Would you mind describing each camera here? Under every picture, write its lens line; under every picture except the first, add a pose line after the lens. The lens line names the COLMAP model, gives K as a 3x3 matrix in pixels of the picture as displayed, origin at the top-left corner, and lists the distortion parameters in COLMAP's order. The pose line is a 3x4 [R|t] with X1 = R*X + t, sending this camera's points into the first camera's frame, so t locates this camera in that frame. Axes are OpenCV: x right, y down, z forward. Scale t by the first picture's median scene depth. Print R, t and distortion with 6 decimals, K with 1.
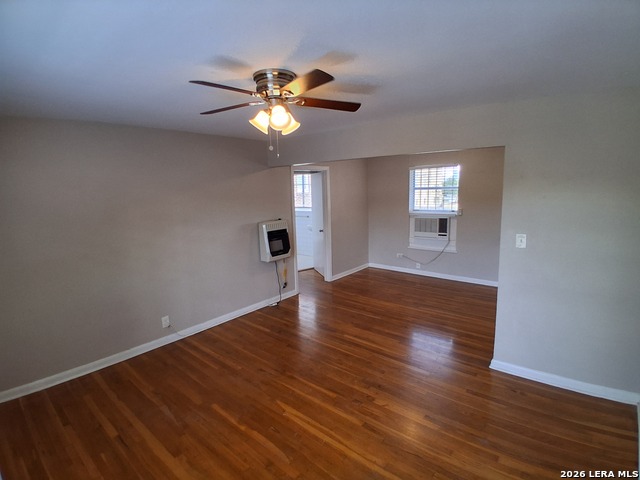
lens RADIAL K [[319.2, 0, 320.0], [0, 319.2, 240.0], [0, 0, 1]] dist [0.012196, -0.052868]
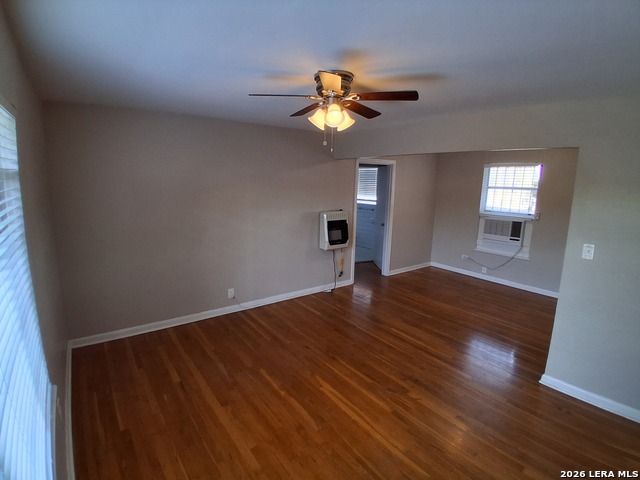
lens RADIAL K [[319.2, 0, 320.0], [0, 319.2, 240.0], [0, 0, 1]] dist [0.012196, -0.052868]
pose [[0.972837, 0.089335, -0.213559, 0.050351], [-0.084191, 0.995900, 0.033082, 0.003732], [0.215639, -0.014203, 0.976370, -0.039169]]
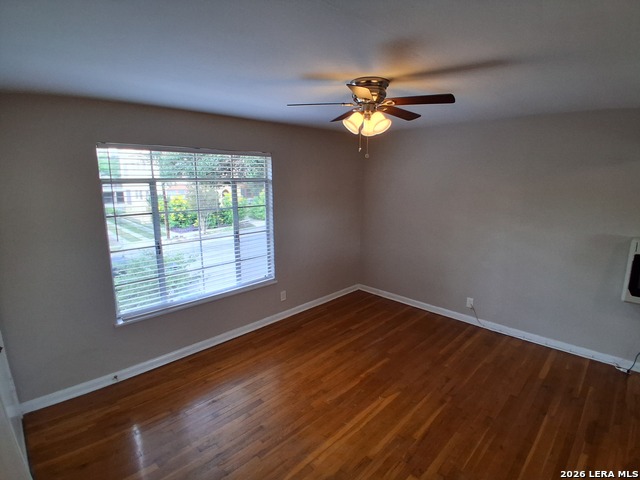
lens RADIAL K [[319.2, 0, 320.0], [0, 319.2, 240.0], [0, 0, 1]] dist [0.012196, -0.052868]
pose [[-0.090395, 0.217455, -0.971875, 0.570724], [-0.152896, 0.961271, 0.229303, -0.117582], [0.984099, 0.169324, -0.053647, 0.534632]]
